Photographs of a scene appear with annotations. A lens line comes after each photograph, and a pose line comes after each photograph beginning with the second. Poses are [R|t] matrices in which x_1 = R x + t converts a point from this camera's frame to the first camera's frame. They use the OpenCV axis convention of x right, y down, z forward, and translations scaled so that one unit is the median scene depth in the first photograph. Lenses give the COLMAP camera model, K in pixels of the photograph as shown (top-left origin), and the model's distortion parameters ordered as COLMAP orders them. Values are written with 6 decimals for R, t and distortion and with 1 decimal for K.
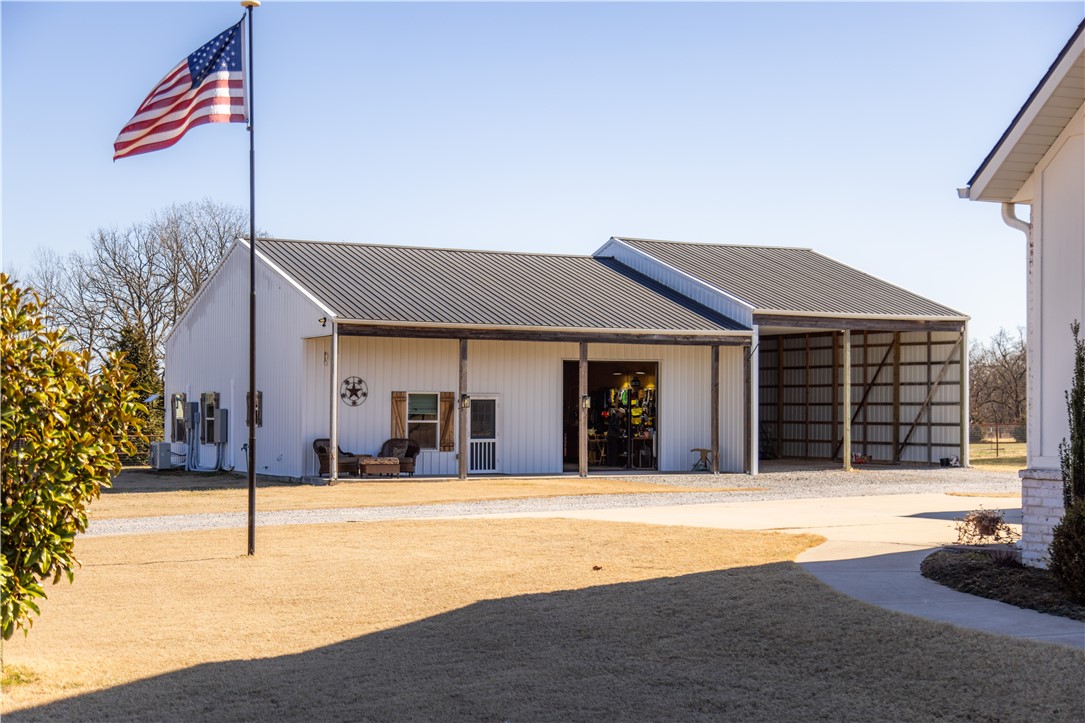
lens RADIAL K [[1707.1, 0, 540.9], [0, 1707.1, 371.7], [0, 0, 1]] dist [0.126338, 0.000000]
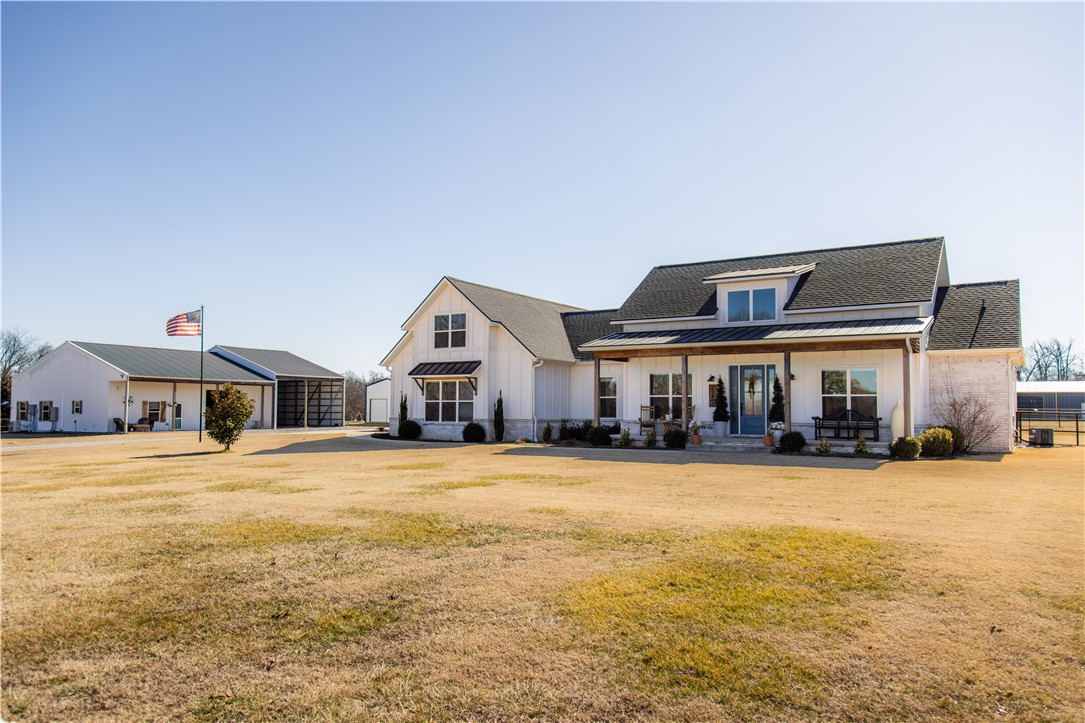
lens RADIAL K [[774.9, 0, 543.8], [0, 774.9, 367.8], [0, 0, 1]] dist [0.009555, 0.002603]
pose [[0.859661, 0.026998, 0.510151, -0.166387], [-0.011575, 0.999376, -0.033384, -0.007309], [-0.510734, 0.022794, 0.859436, -0.401137]]
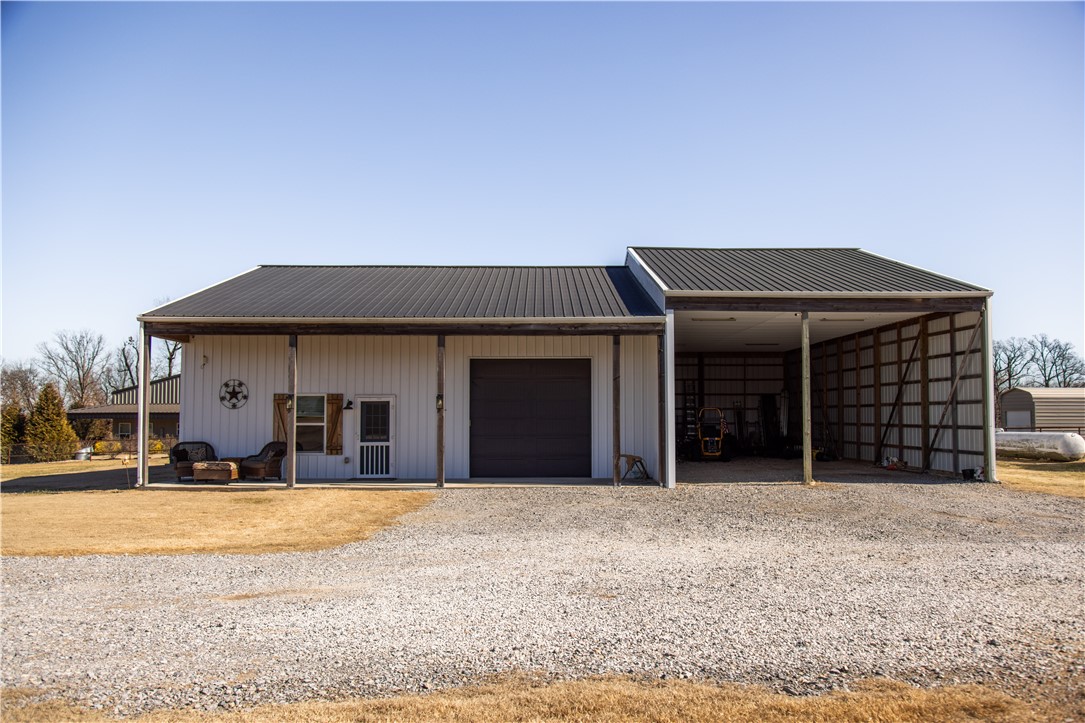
lens RADIAL K [[827.8, 0, 517.3], [0, 827.8, 383.6], [0, 0, 1]] dist [0.003399, 0.004374]
pose [[0.893008, -0.020795, -0.449560, 0.244832], [0.013261, 0.999714, -0.019902, 0.016503], [0.449845, 0.011811, 0.893029, 0.612091]]
